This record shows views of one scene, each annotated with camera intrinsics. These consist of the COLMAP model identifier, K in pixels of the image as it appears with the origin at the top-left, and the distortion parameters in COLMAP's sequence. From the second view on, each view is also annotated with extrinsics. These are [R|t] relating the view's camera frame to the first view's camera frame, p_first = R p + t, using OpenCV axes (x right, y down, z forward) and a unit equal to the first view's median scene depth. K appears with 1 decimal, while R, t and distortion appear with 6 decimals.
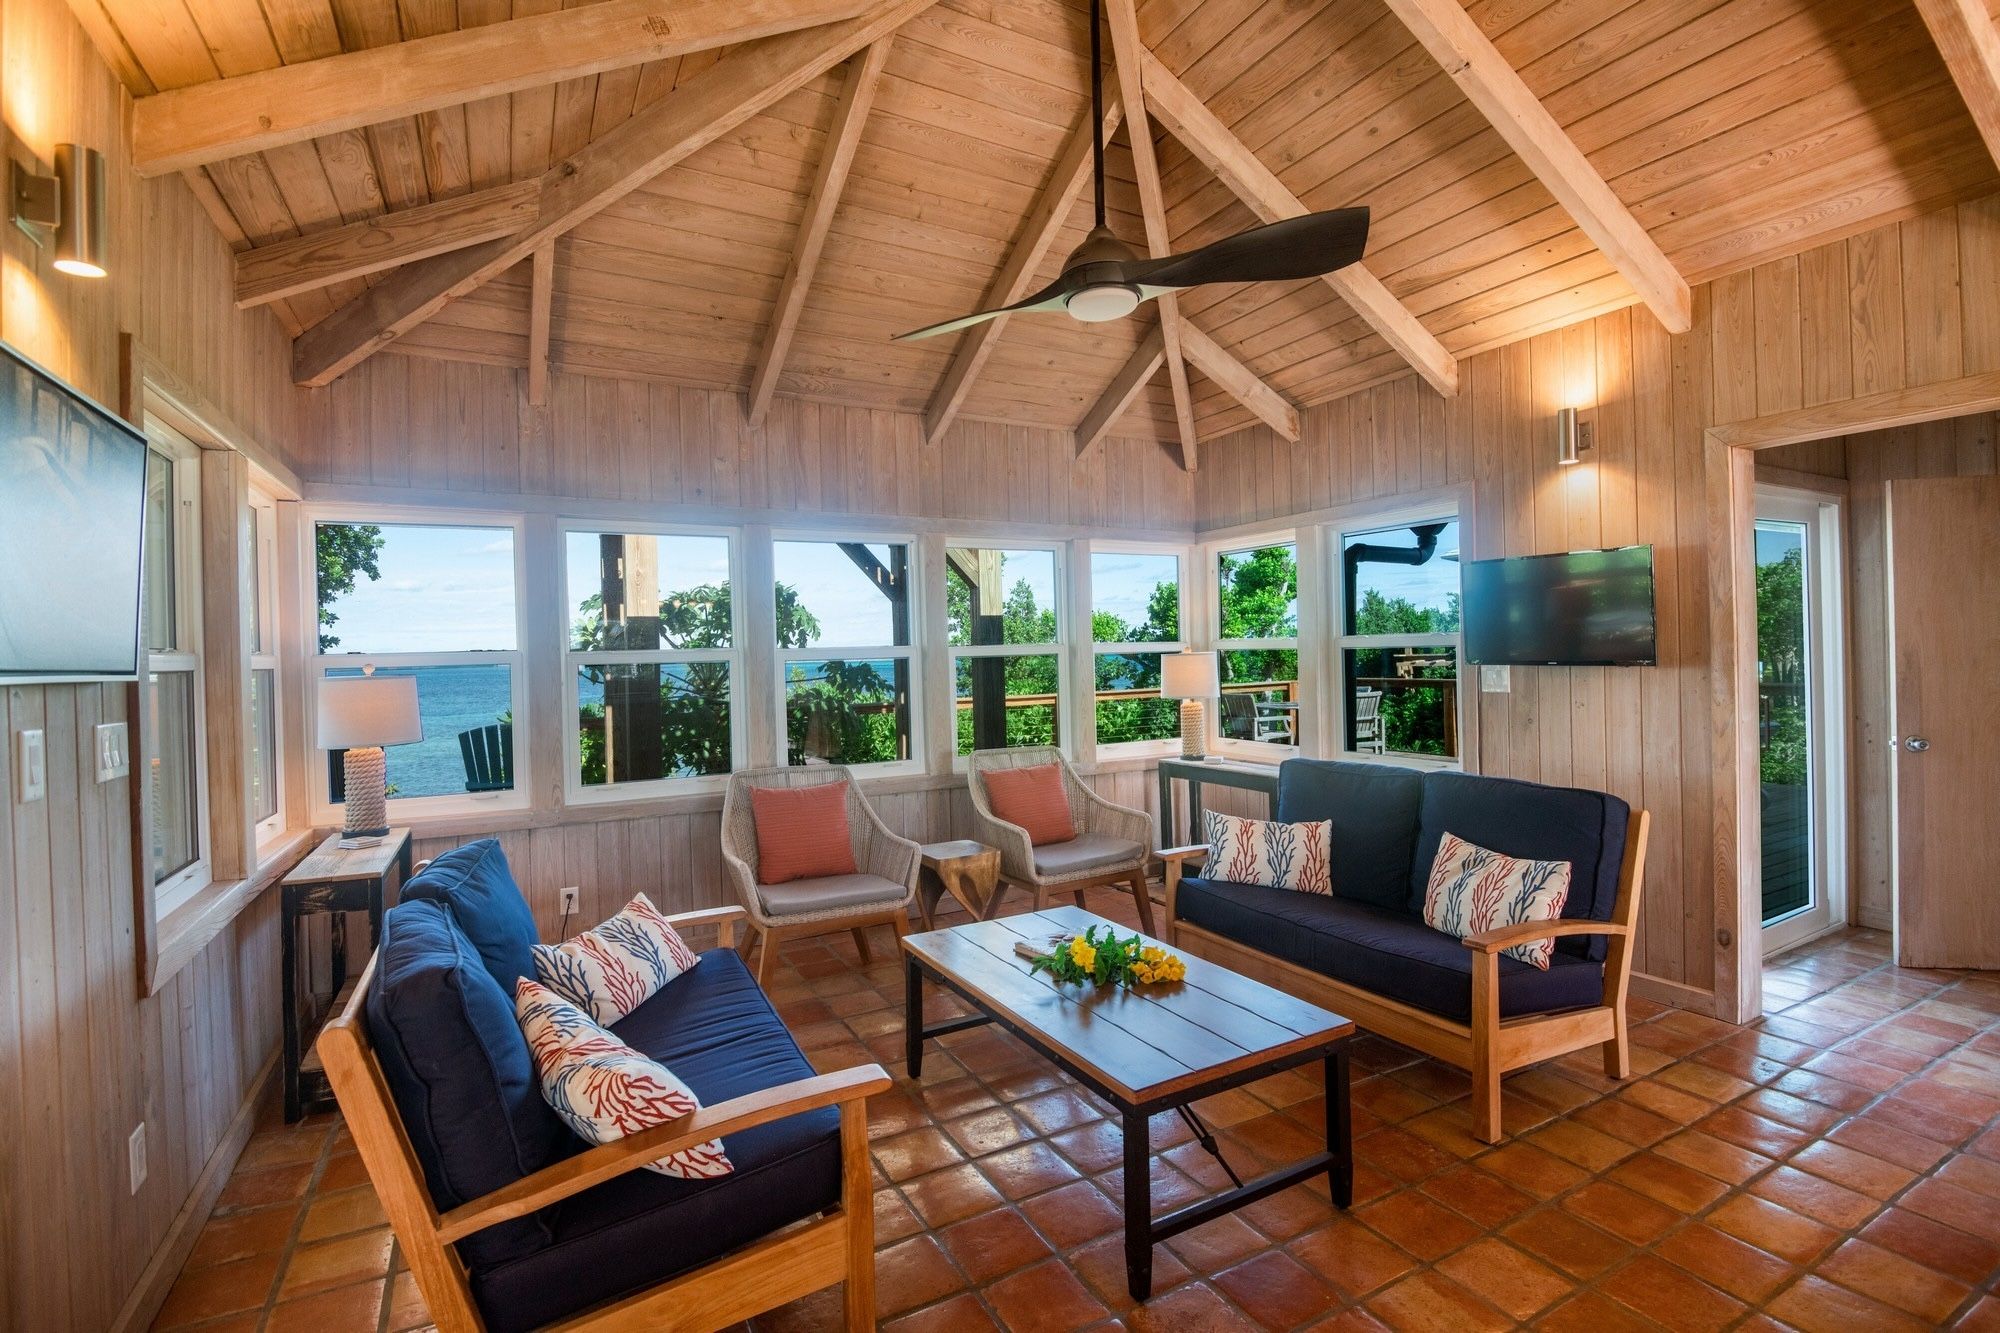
lens RADIAL K [[914.5, 0, 1001.0], [0, 914.5, 658.5], [0, 0, 1]] dist [0.015040, -0.028193]
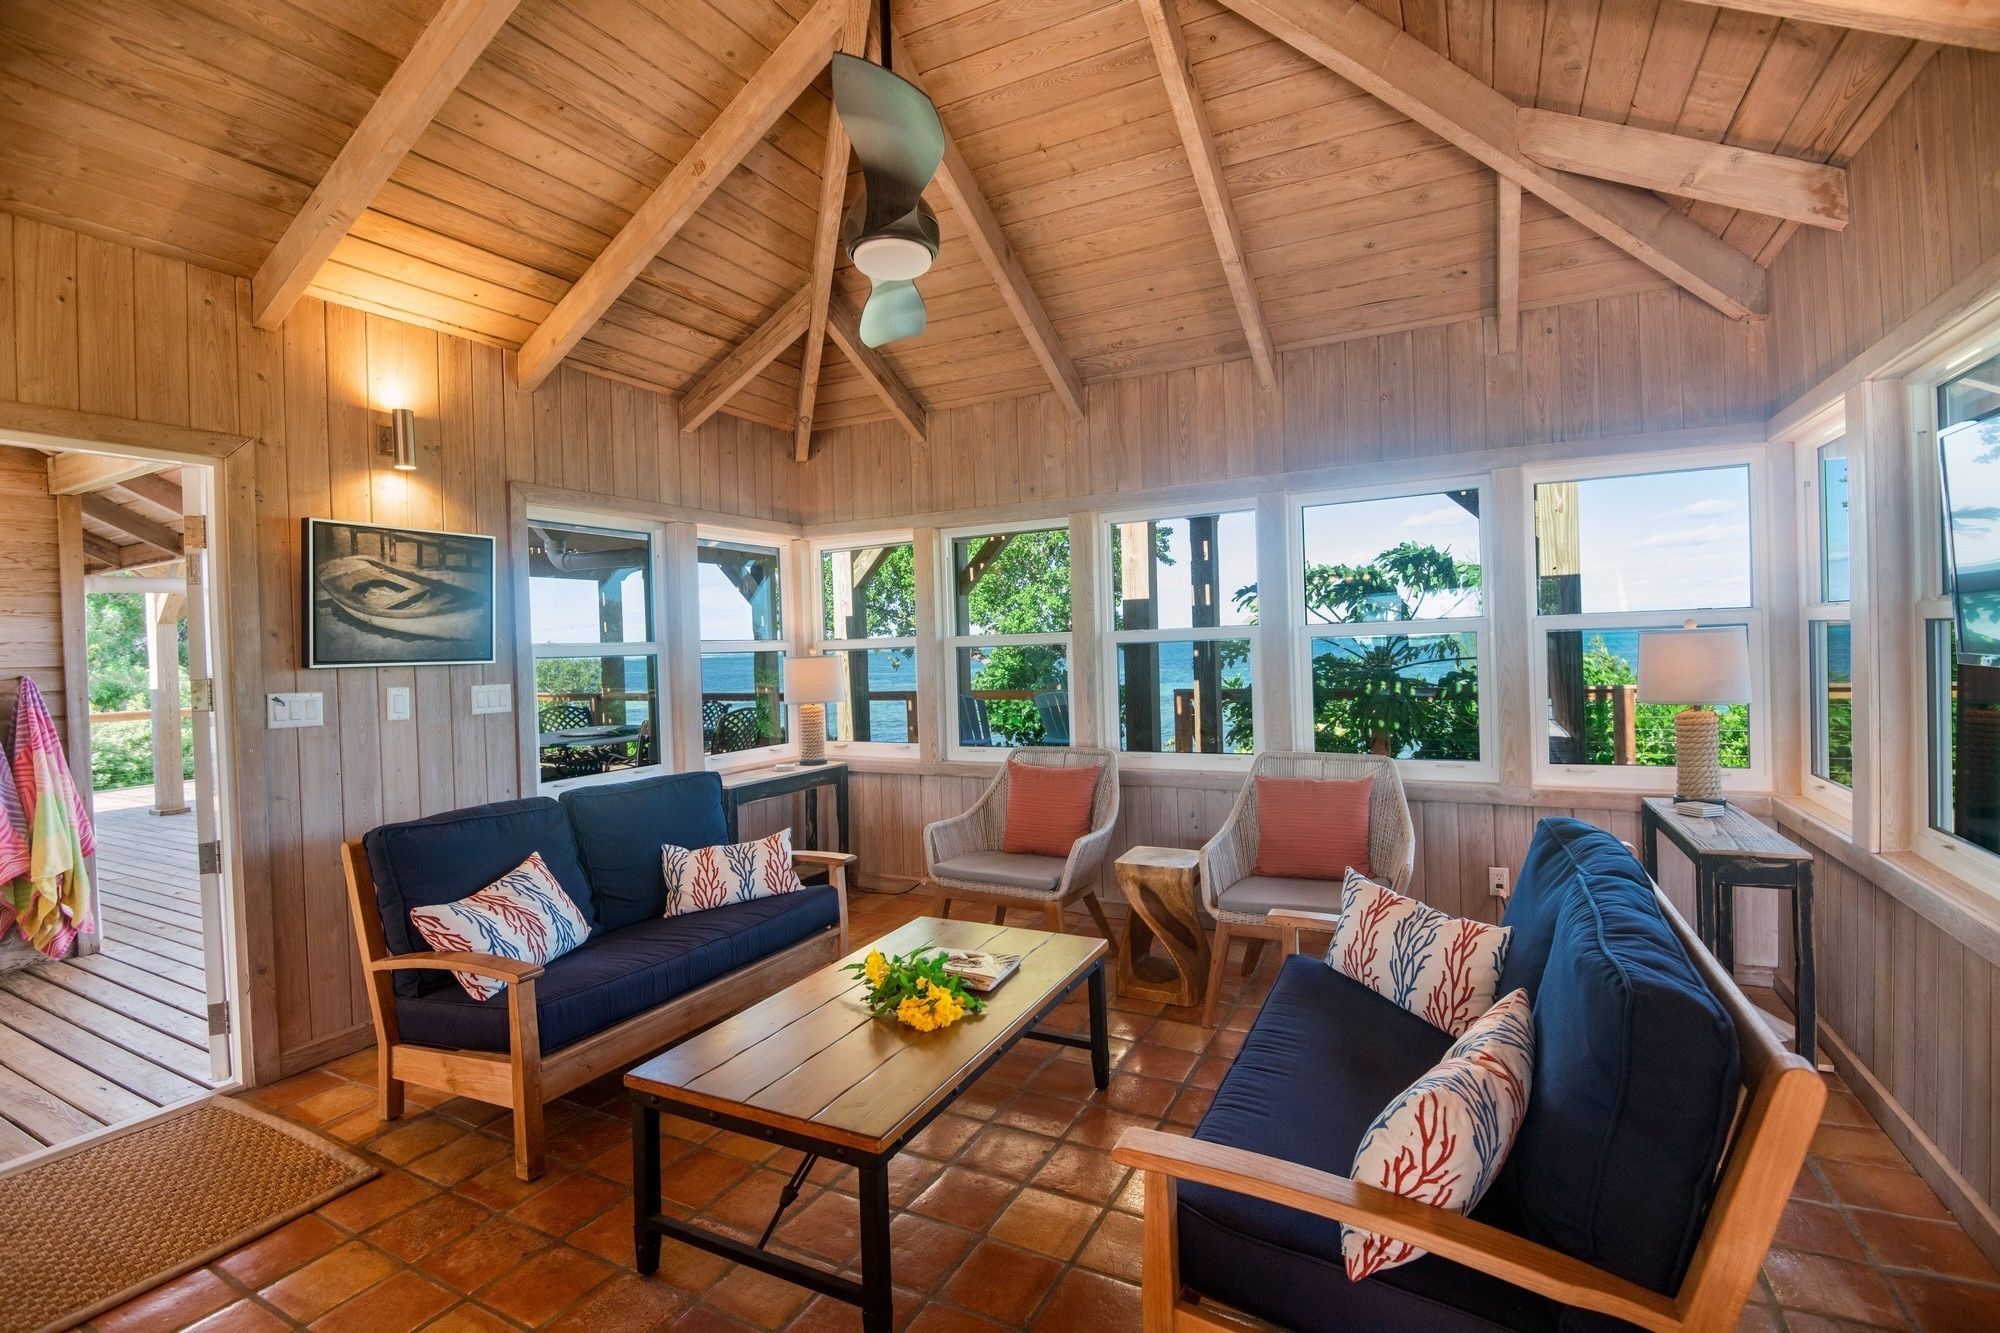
lens RADIAL K [[914.5, 0, 1001.0], [0, 914.5, 658.5], [0, 0, 1]] dist [0.015040, -0.028193]
pose [[0.555365, 0.017252, -0.831427, 0.600566], [0.014088, 0.999446, 0.030149, -0.014480], [0.831487, -0.028456, 0.554815, 0.377154]]
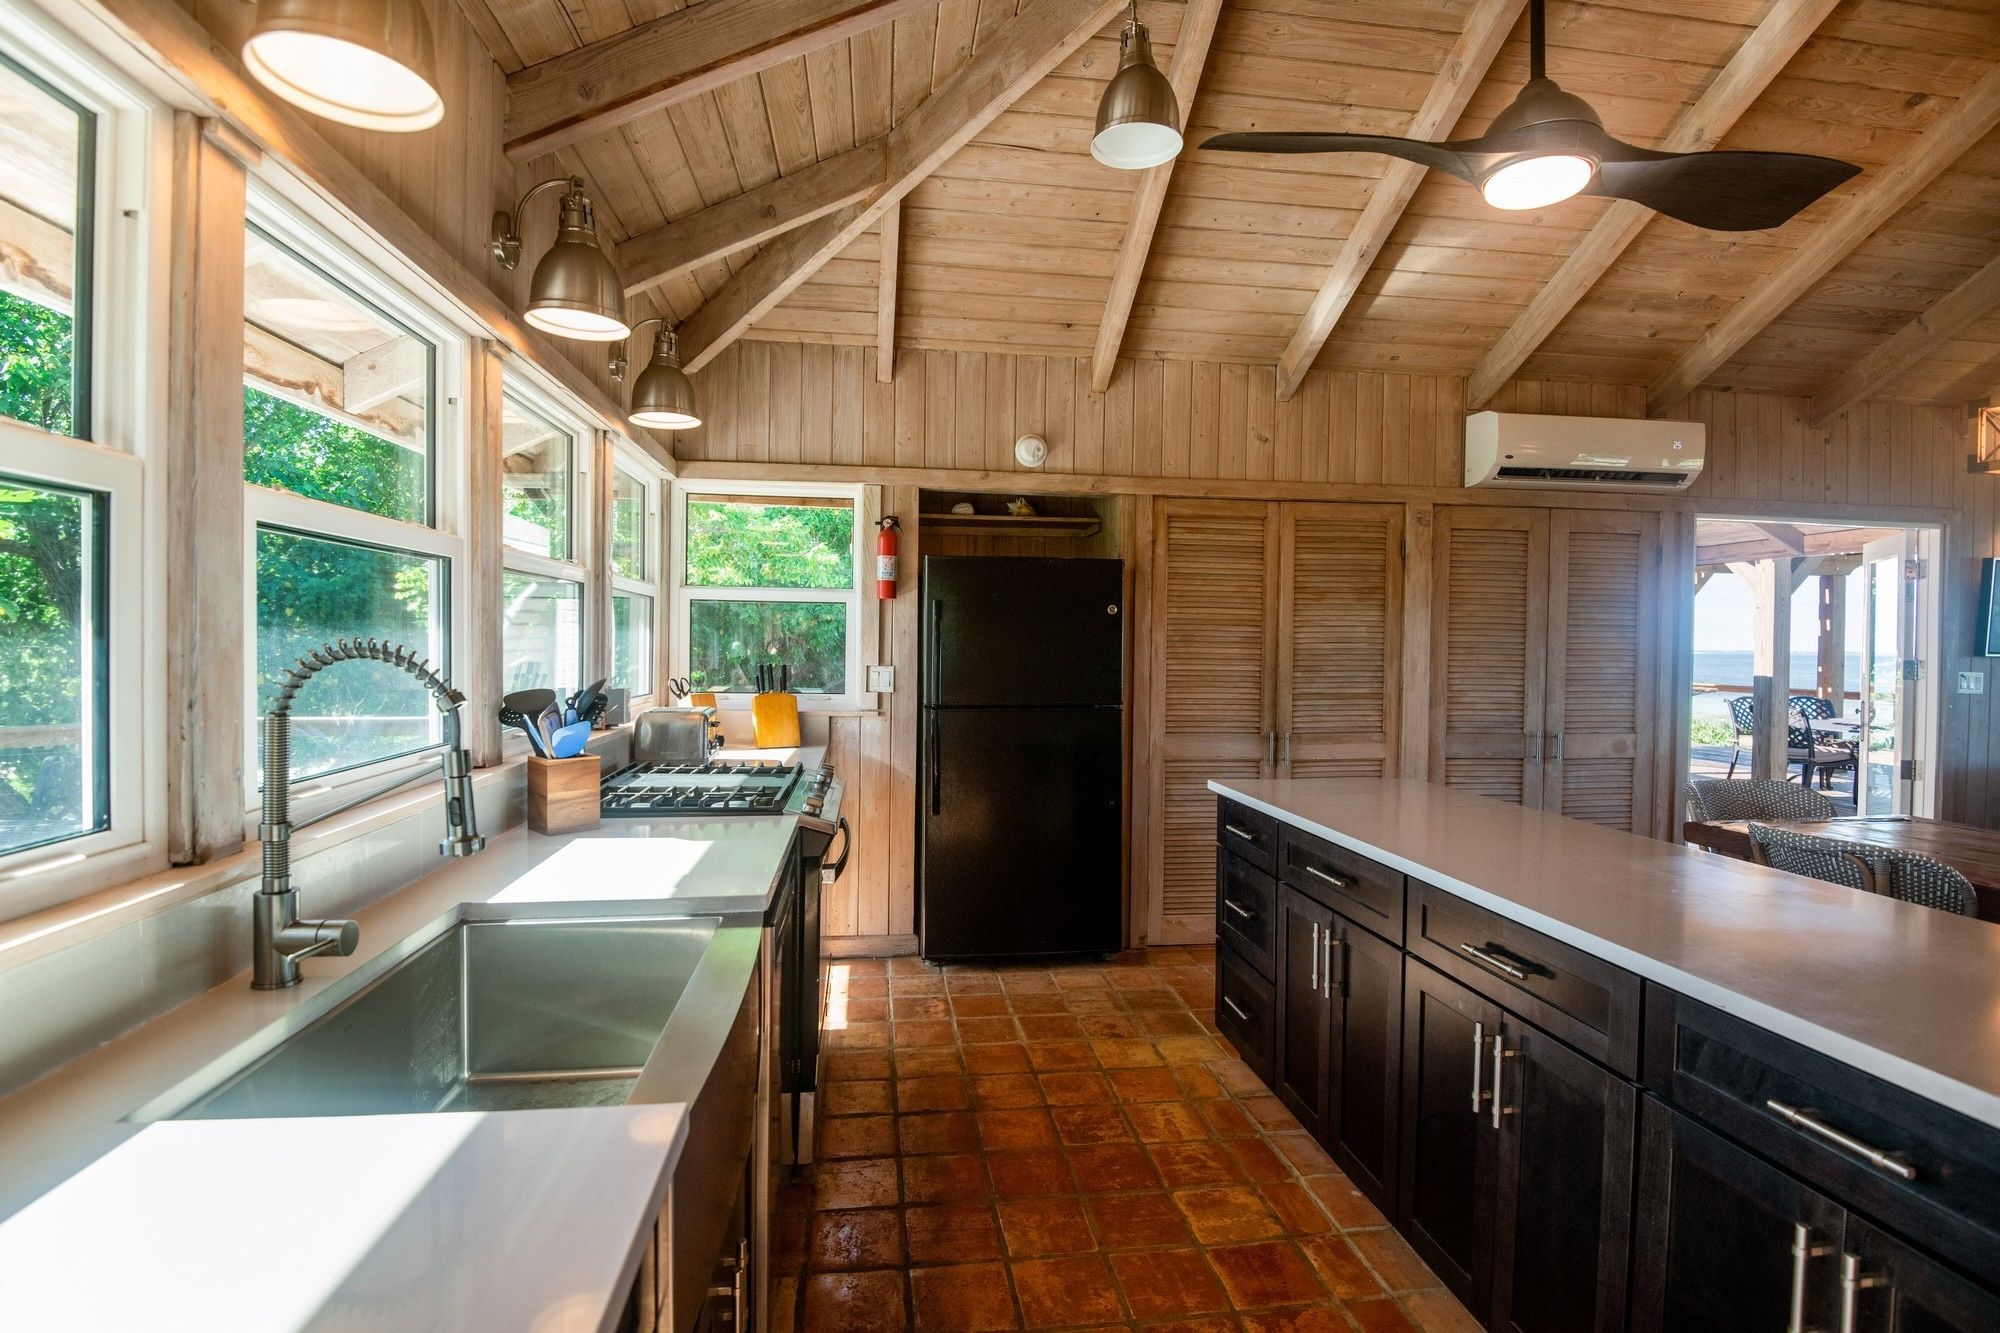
lens RADIAL K [[928.7, 0, 992.2], [0, 928.7, 660.0], [0, 0, 1]] dist [0.015716, -0.031859]
pose [[-0.365626, 0.034002, -0.930141, 1.182650], [-0.005294, 0.999240, 0.038609, -0.024826], [0.930747, 0.019040, -0.365168, -0.434655]]
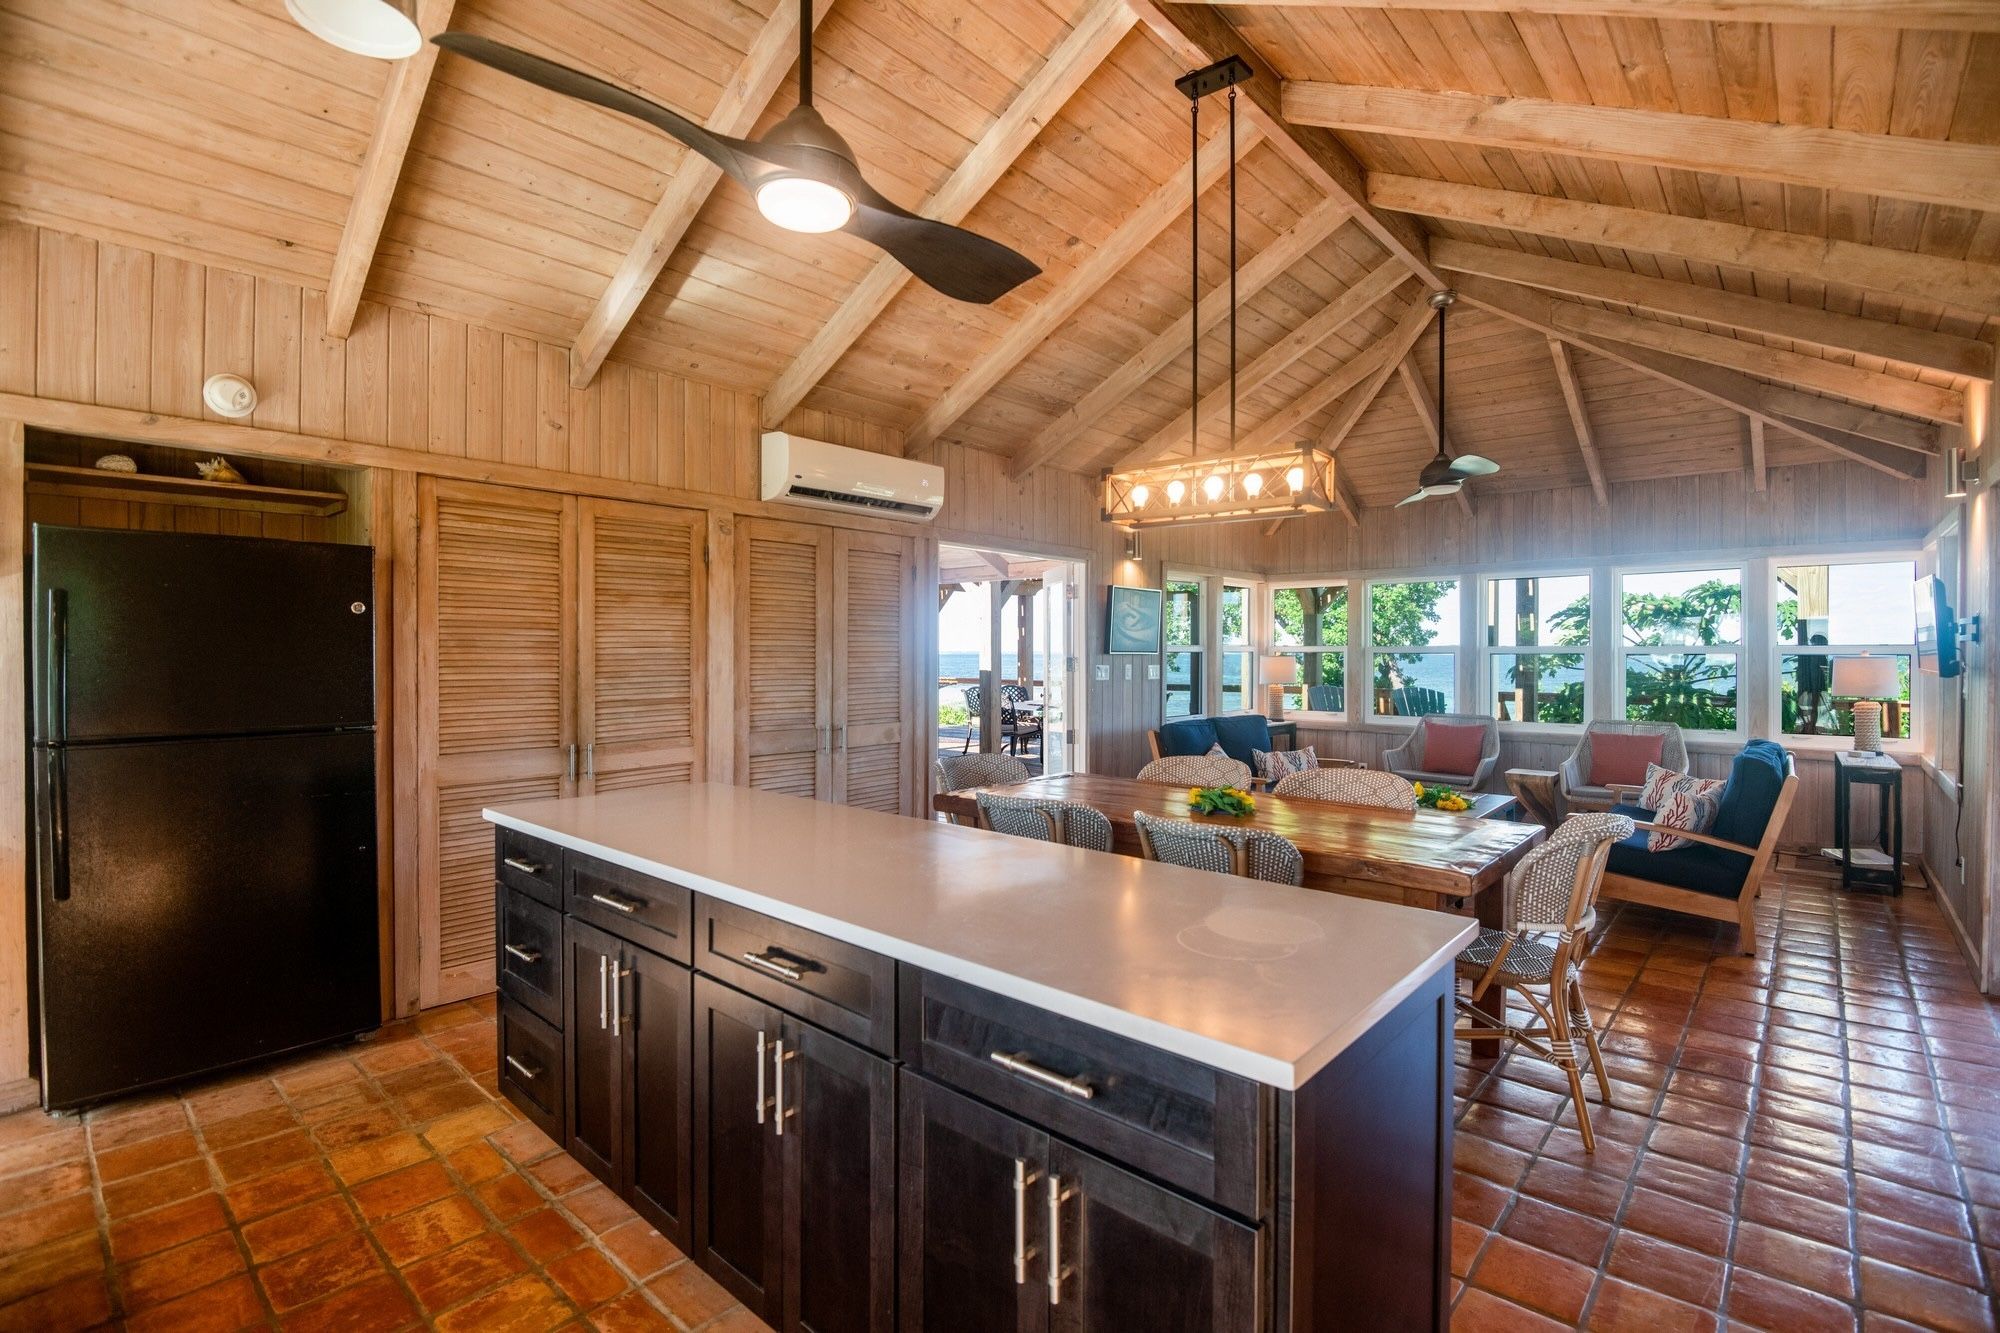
lens RADIAL K [[914.5, 0, 1001.0], [0, 914.5, 658.5], [0, 0, 1]] dist [0.015040, -0.028193]
pose [[0.331735, 0.028545, -0.942941, 1.159293], [-0.011700, 0.999590, 0.026143, -0.024577], [0.943300, 0.002360, 0.331932, -0.425487]]
